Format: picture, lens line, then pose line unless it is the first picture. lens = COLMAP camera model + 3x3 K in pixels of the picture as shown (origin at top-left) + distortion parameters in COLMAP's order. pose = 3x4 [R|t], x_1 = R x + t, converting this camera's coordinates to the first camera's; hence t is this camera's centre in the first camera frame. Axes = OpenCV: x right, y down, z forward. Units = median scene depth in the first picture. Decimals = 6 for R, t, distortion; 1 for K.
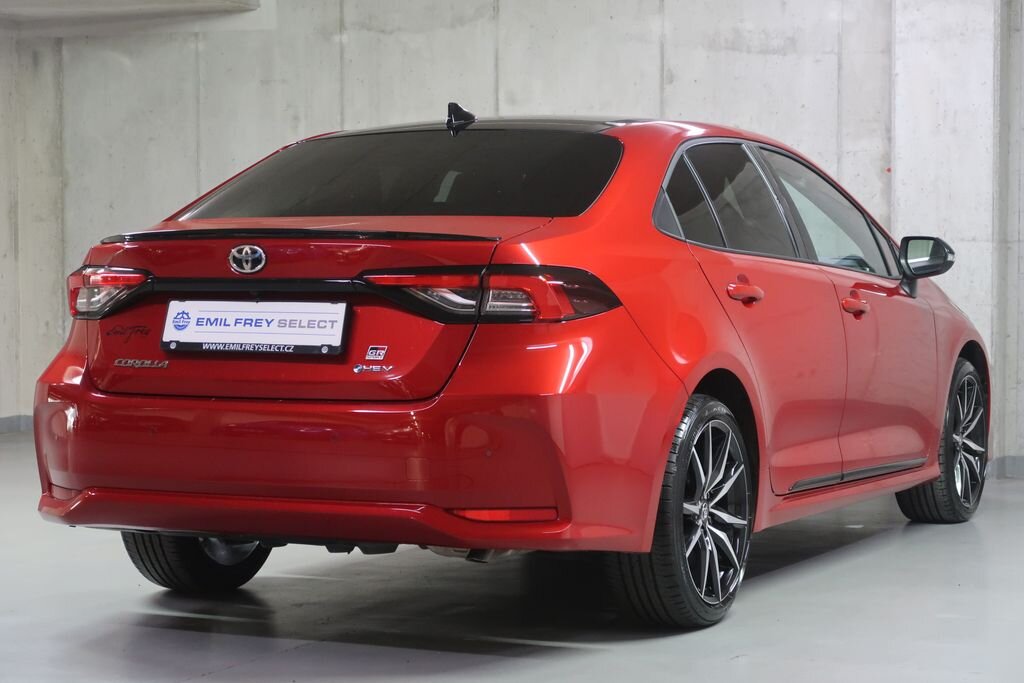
lens RADIAL K [[2394.3, 0, 512.0], [0, 2394.3, 341.5], [0, 0, 1]] dist [0.049454, 0.002434]
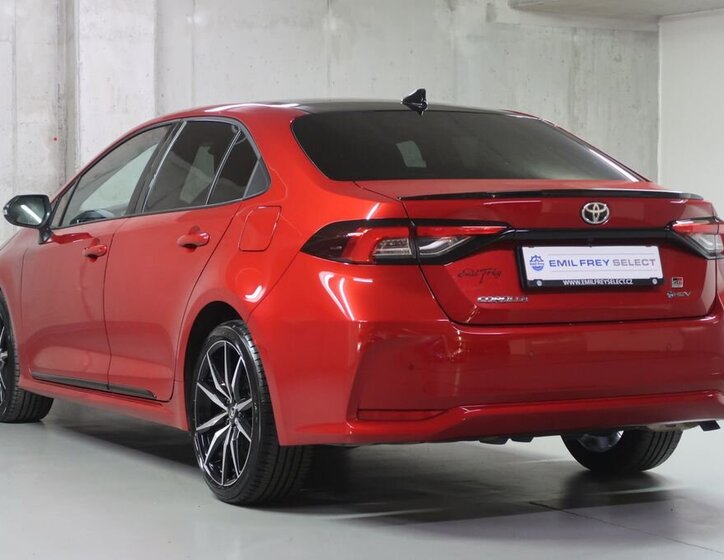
lens RADIAL K [[1949.2, 0, 424.7], [0, 1949.2, 280.1], [0, 0, 1]] dist [0.077301, -1.125216]
pose [[0.565541, -0.031195, 0.824130, -1.009196], [0.028951, 0.999419, 0.017963, -0.019750], [-0.824212, 0.013700, 0.566115, 0.480652]]
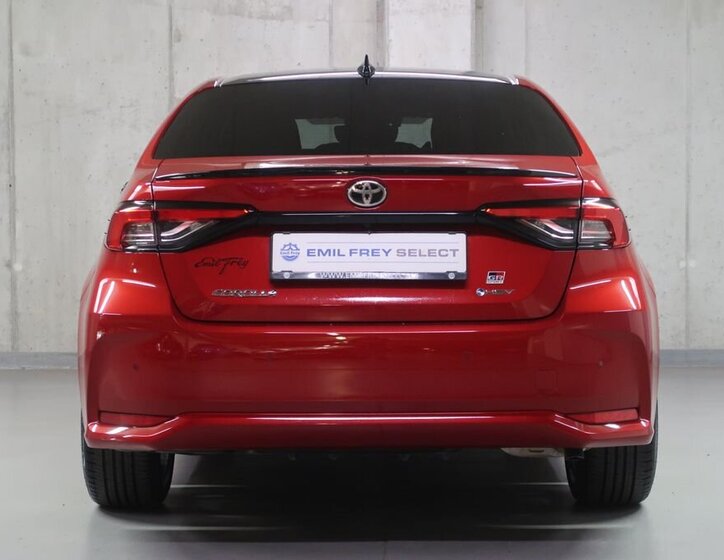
lens RADIAL K [[1949.2, 0, 424.7], [0, 1949.2, 280.1], [0, 0, 1]] dist [0.077301, -1.125216]
pose [[0.897331, -0.023391, 0.440737, -0.470452], [0.019000, 0.999716, 0.014375, -0.007553], [-0.440948, -0.004525, 0.897521, 0.195677]]
